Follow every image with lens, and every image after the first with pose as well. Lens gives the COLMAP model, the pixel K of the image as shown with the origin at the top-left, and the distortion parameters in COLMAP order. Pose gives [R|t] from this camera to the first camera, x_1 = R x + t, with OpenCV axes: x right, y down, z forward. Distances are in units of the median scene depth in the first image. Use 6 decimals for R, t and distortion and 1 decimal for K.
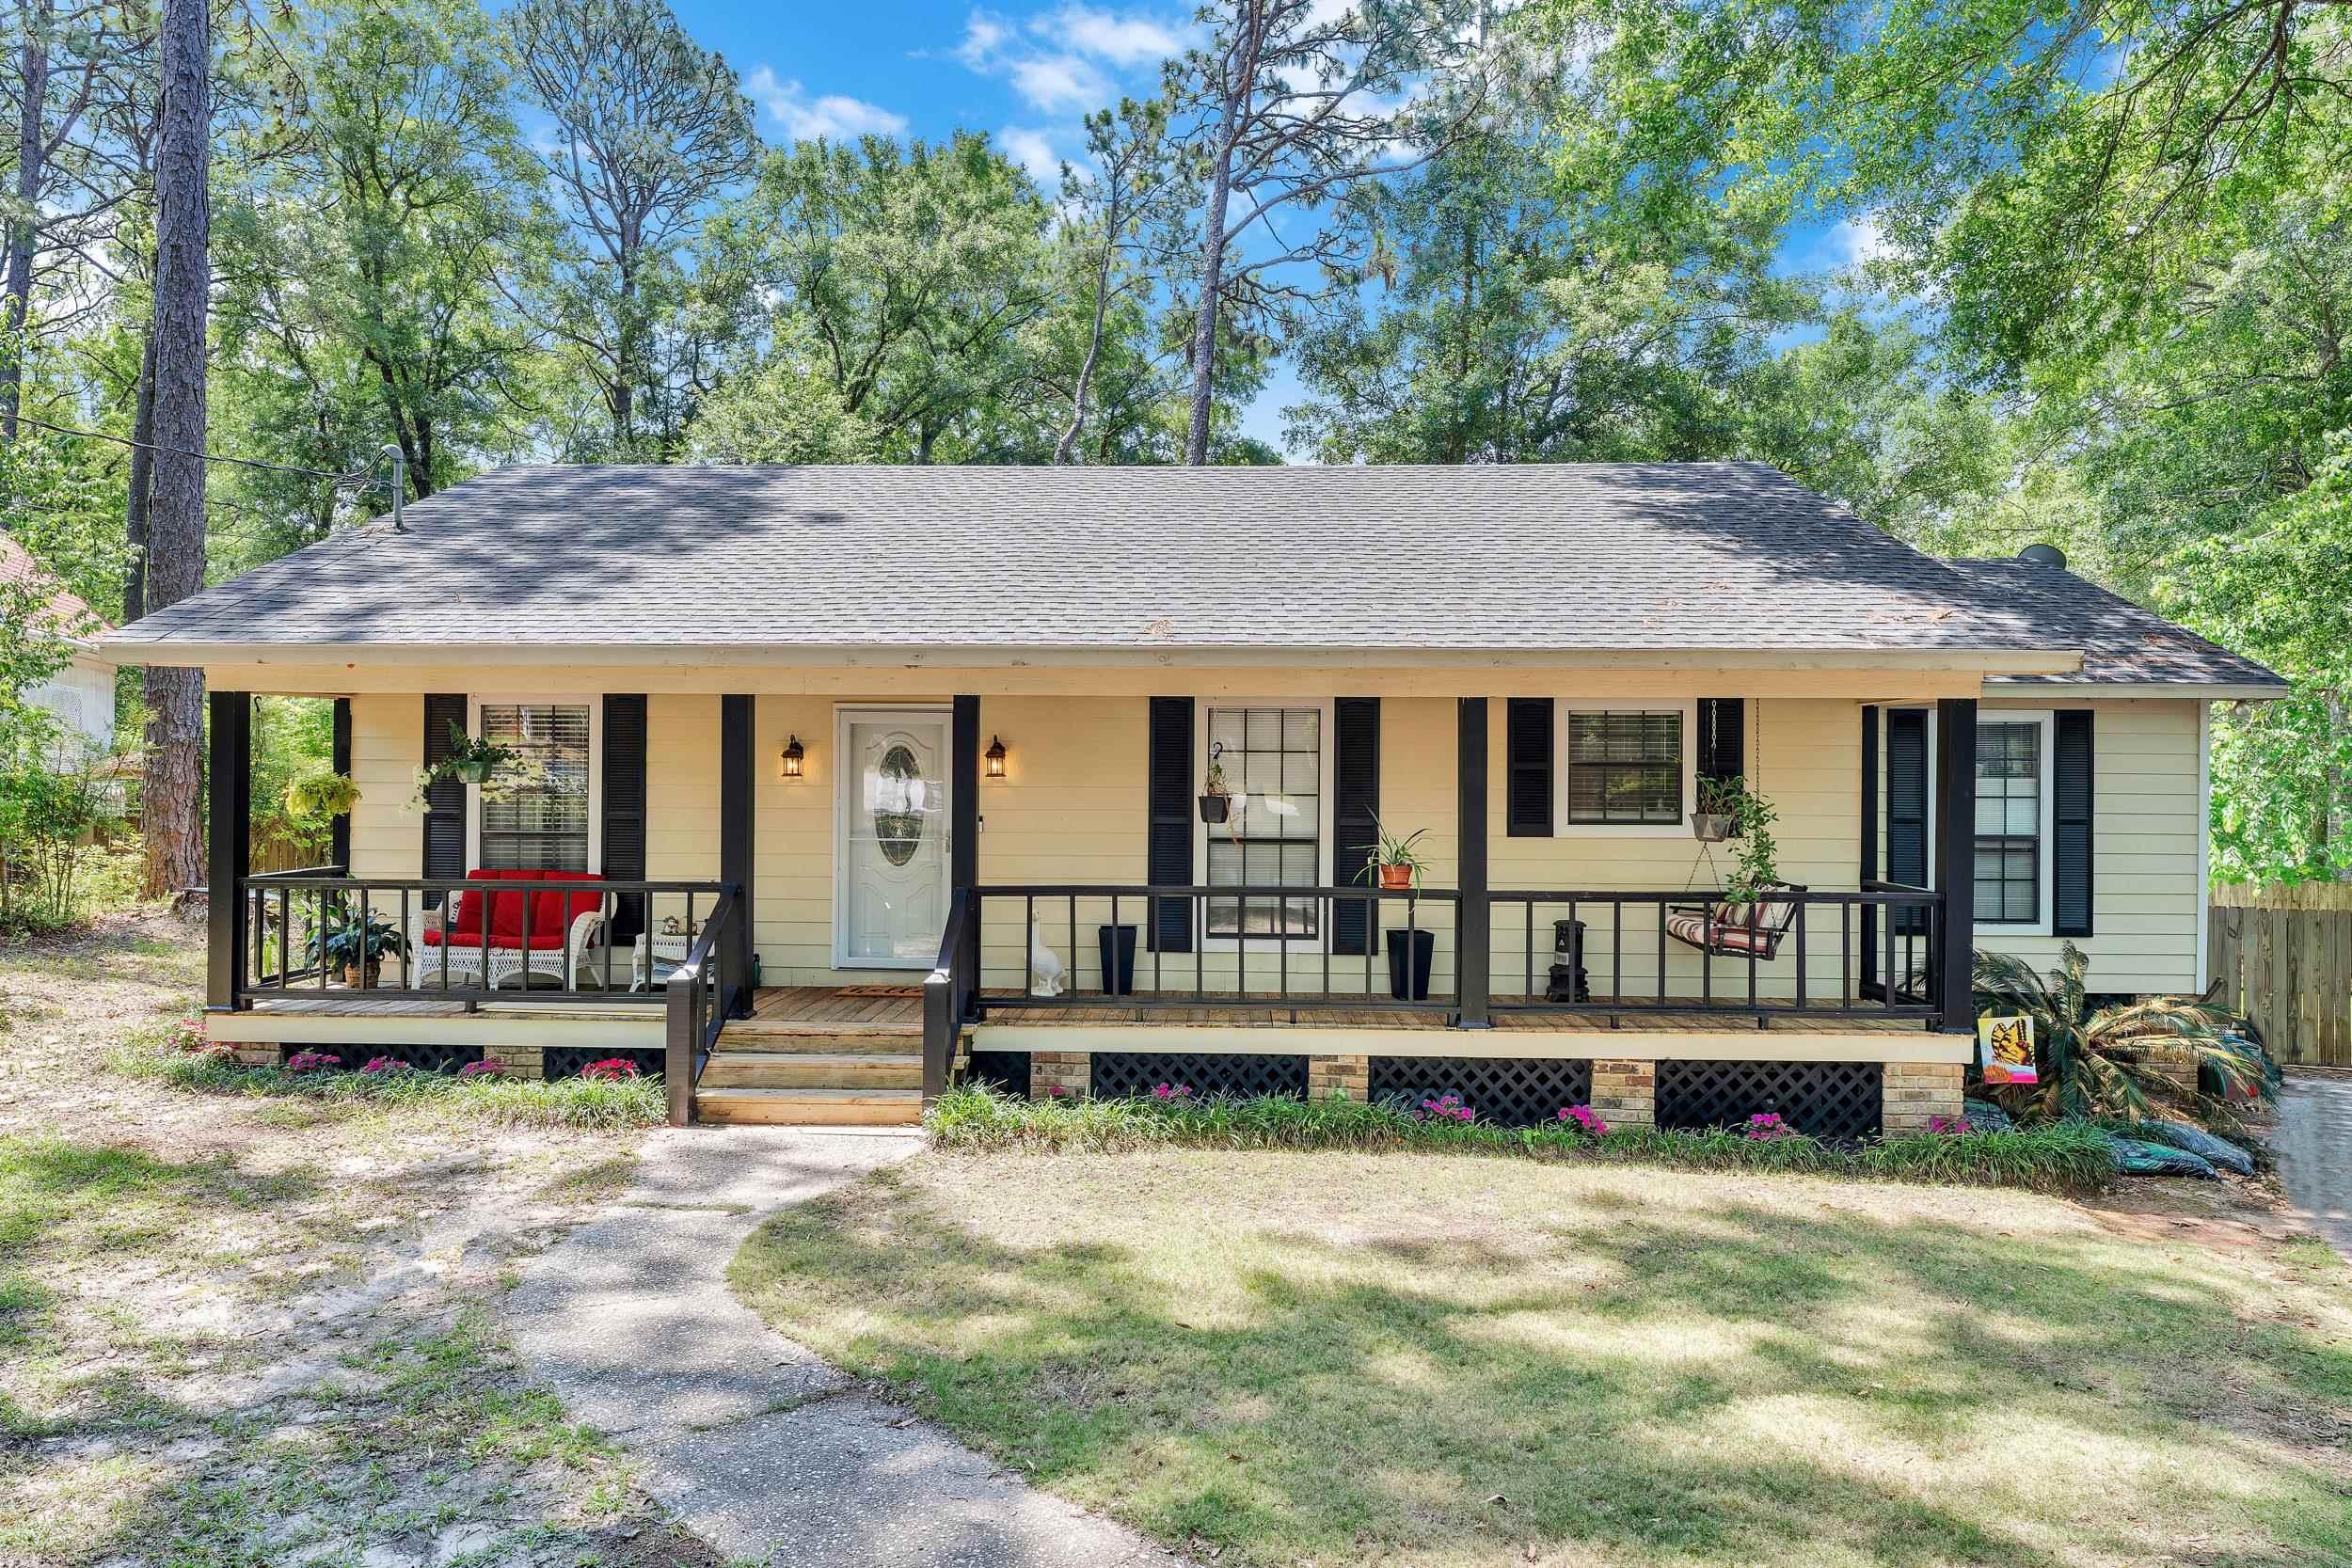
lens RADIAL K [[952.3, 0, 1209.7], [0, 952.3, 786.5], [0, 0, 1]] dist [0.000888, 0.000020]
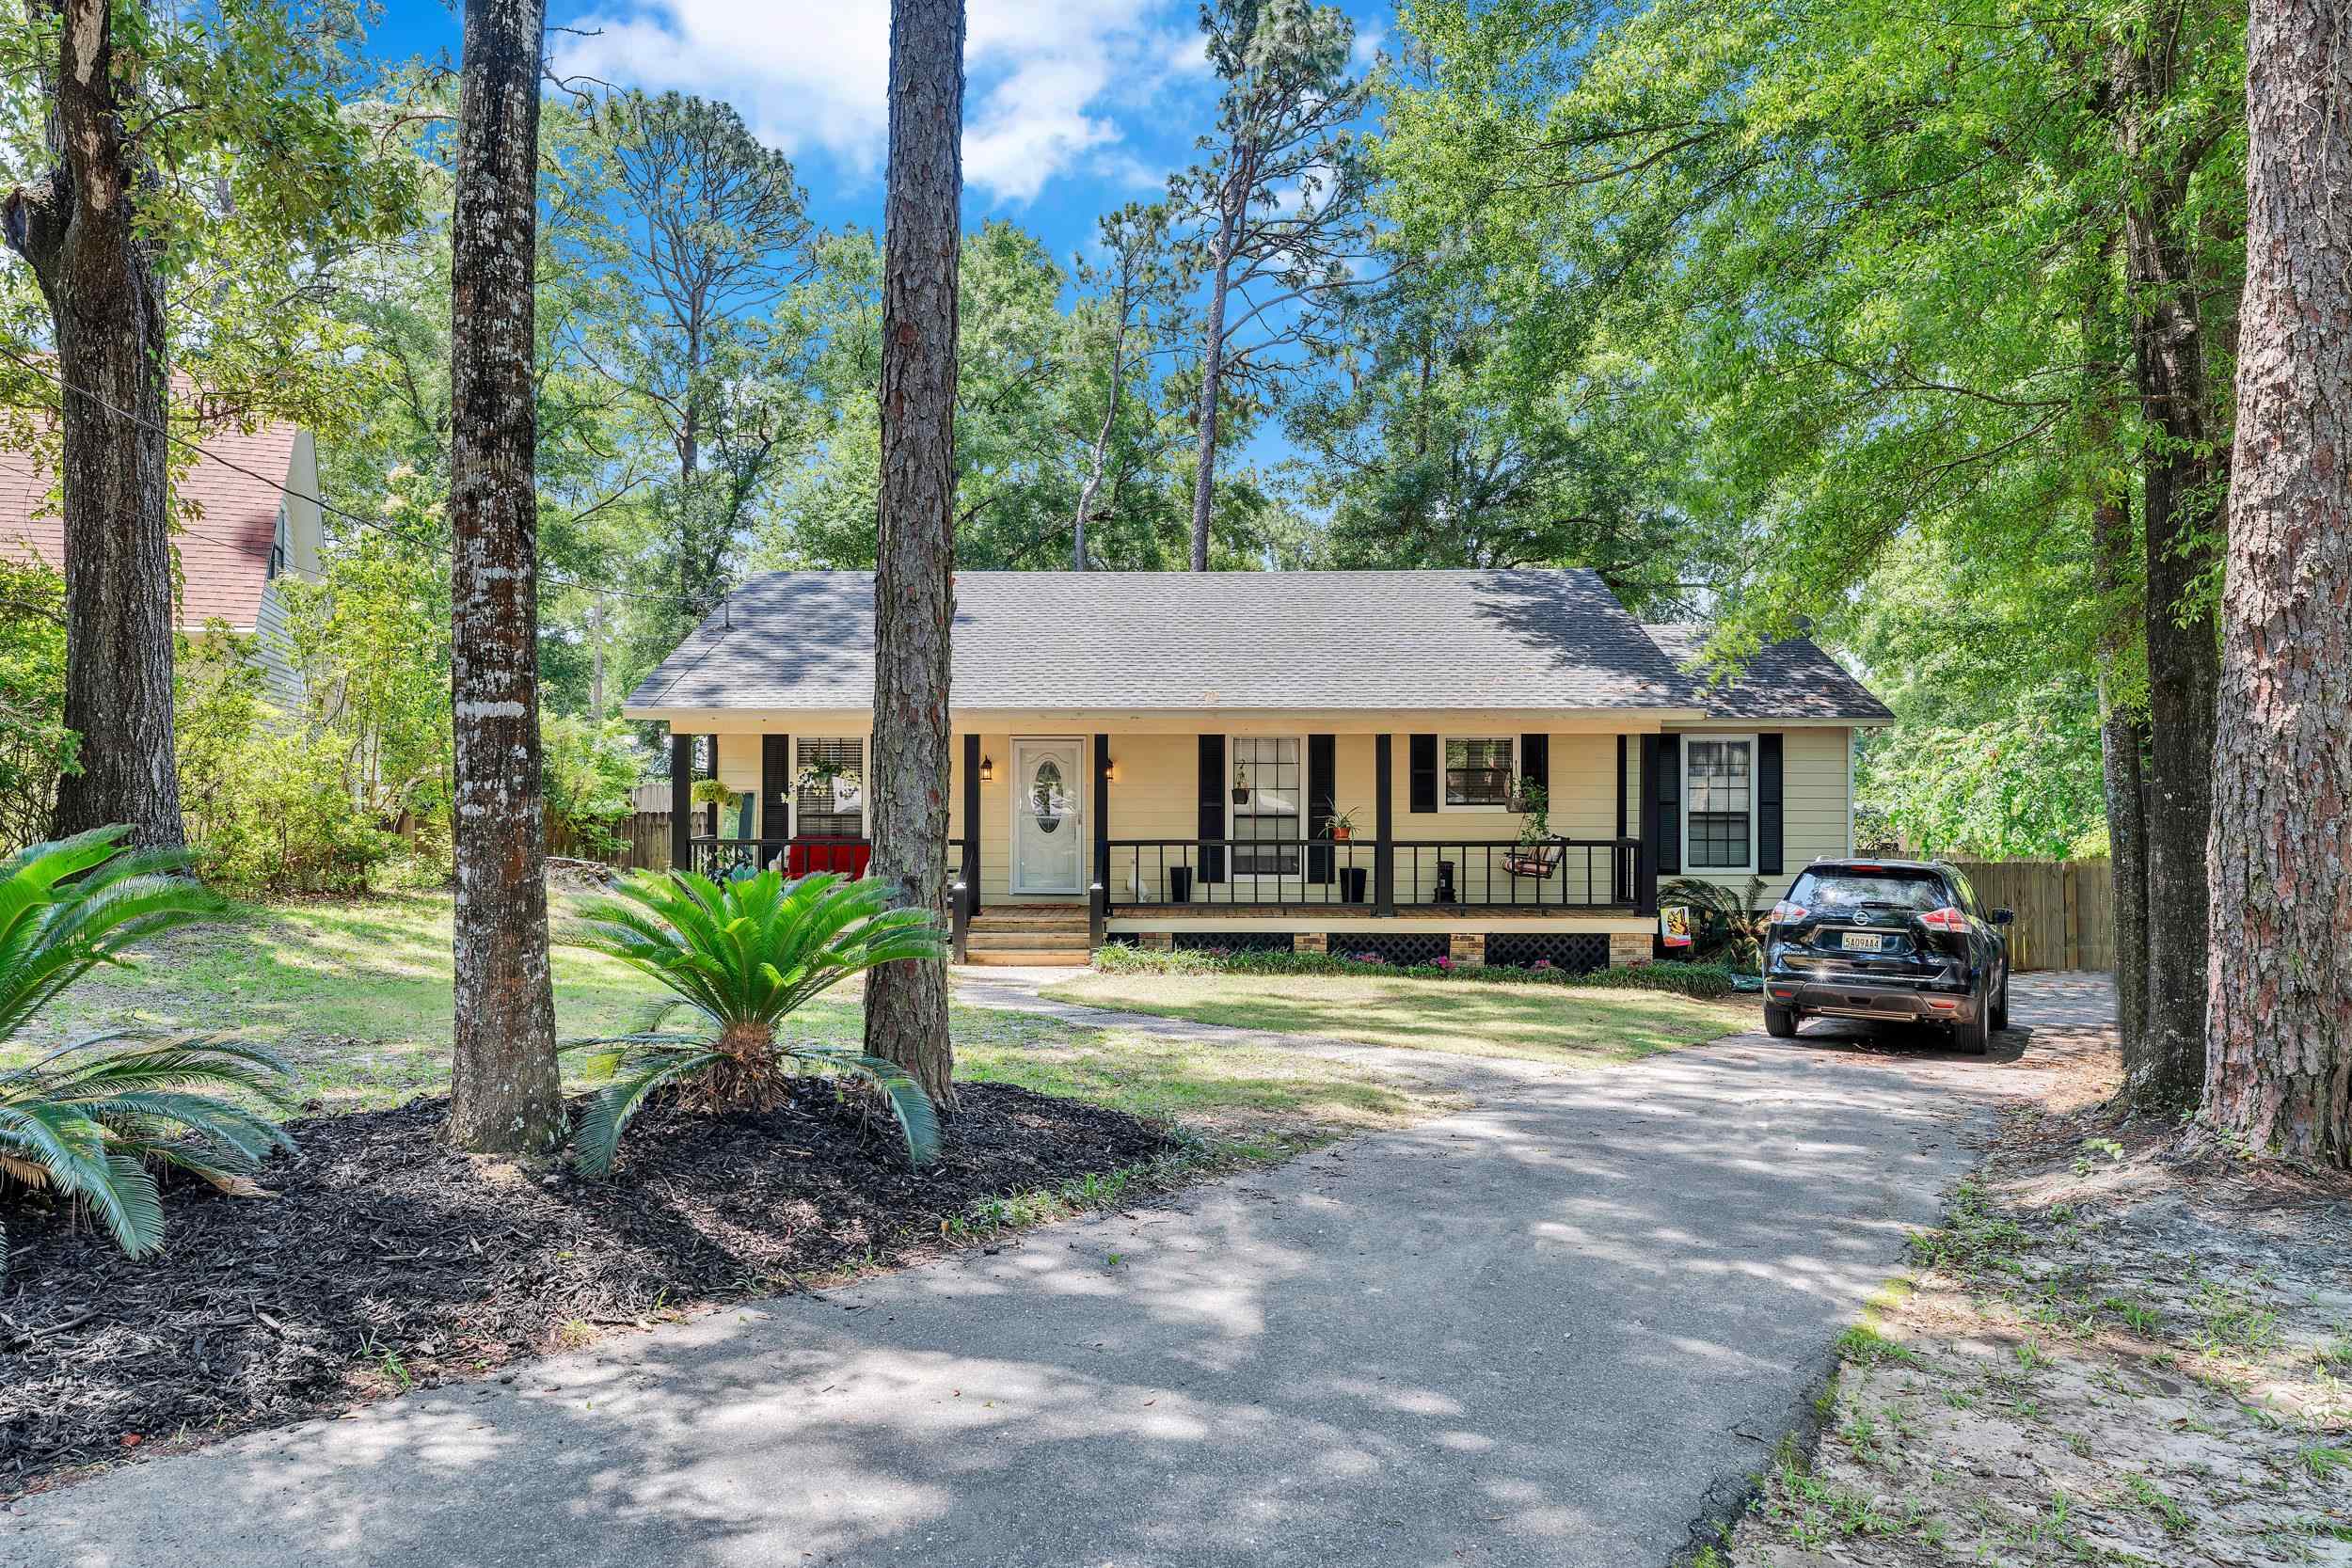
lens RADIAL K [[1126.0, 0, 1183.3], [0, 1126.0, 786.4], [0, 0, 1]] dist [0.007749, 0.000173]
pose [[0.999980, -0.005843, 0.002280, -0.103375], [0.005846, 0.999982, -0.001403, 0.006493], [-0.002272, 0.001417, 0.999996, -1.082109]]
